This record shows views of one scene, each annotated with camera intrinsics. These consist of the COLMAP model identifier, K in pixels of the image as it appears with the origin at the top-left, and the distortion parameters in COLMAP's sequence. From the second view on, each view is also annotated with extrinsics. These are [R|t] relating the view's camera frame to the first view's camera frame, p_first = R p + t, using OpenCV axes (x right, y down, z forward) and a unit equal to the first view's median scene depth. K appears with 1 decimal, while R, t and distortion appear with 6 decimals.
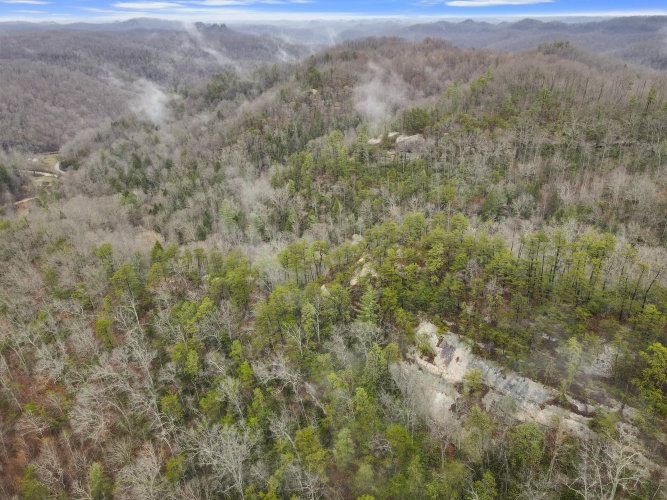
lens RADIAL K [[482.6, 0, 333.5], [0, 482.6, 250.0], [0, 0, 1]] dist [0.013867, -0.004117]
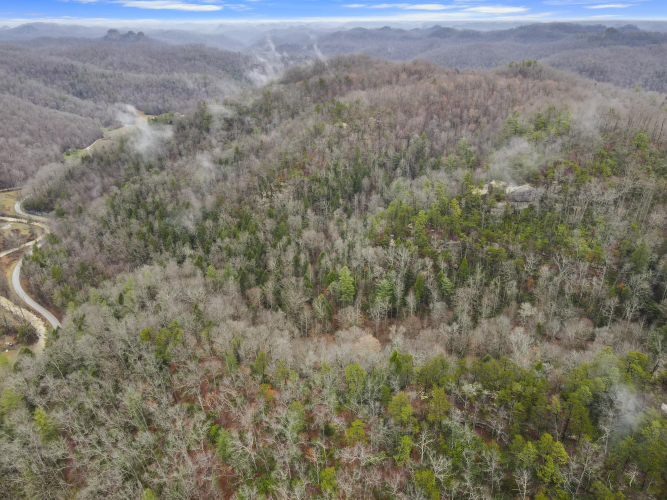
lens RADIAL K [[482.6, 0, 333.5], [0, 482.6, 250.0], [0, 0, 1]] dist [0.013867, -0.004117]
pose [[0.983775, -0.074728, 0.163105, -0.262838], [0.075534, 0.997142, 0.001261, -0.092805], [-0.162733, 0.011079, 0.986608, 0.064485]]
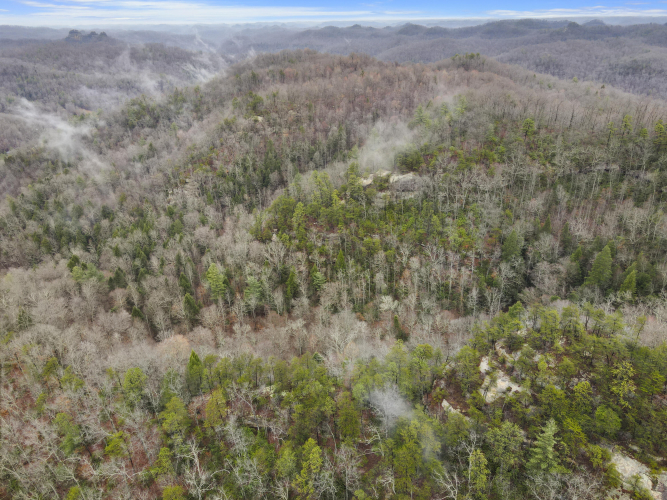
lens RADIAL K [[482.6, 0, 333.5], [0, 482.6, 250.0], [0, 0, 1]] dist [0.013867, -0.004117]
pose [[0.975836, -0.100508, 0.194016, -0.119399], [0.101610, 0.994815, 0.004289, -0.073500], [-0.193441, 0.015529, 0.980989, 0.069606]]
